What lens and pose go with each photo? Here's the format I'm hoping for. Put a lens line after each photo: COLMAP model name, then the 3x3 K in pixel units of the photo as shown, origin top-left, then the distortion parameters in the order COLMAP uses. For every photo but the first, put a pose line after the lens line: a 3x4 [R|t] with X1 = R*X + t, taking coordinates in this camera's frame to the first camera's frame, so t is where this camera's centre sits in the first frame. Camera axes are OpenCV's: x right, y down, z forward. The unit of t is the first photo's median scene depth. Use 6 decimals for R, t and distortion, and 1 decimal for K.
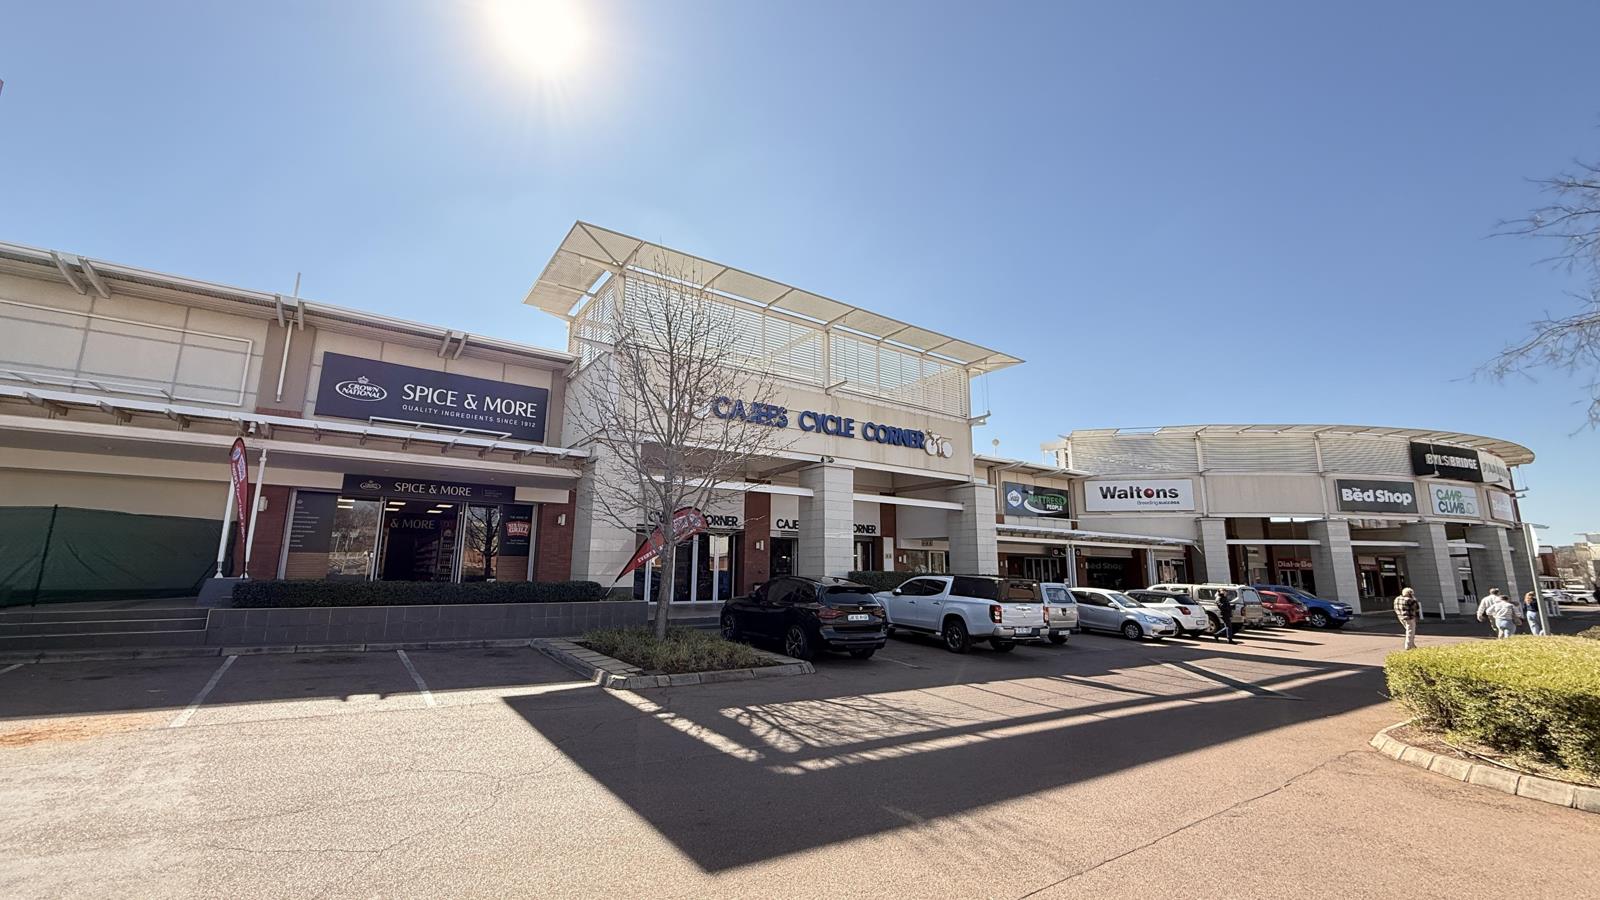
lens RADIAL K [[631.5, 0, 800.0], [0, 631.5, 450.0], [0, 0, 1]] dist [0.006574, -0.000019]
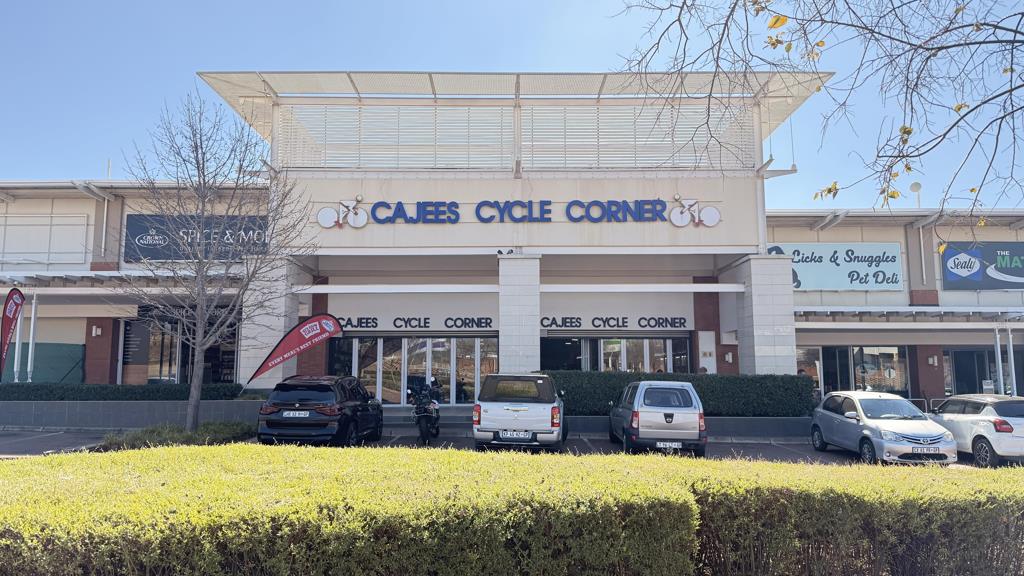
lens RADIAL K [[709.0, 0, 512.0], [0, 709.0, 288.0], [0, 0, 1]] dist [0.134662, -0.170654]
pose [[0.821428, -0.082871, -0.564259, 0.613028], [0.115772, 0.993017, 0.022696, 0.045618], [0.558437, -0.083968, 0.825286, 0.150555]]
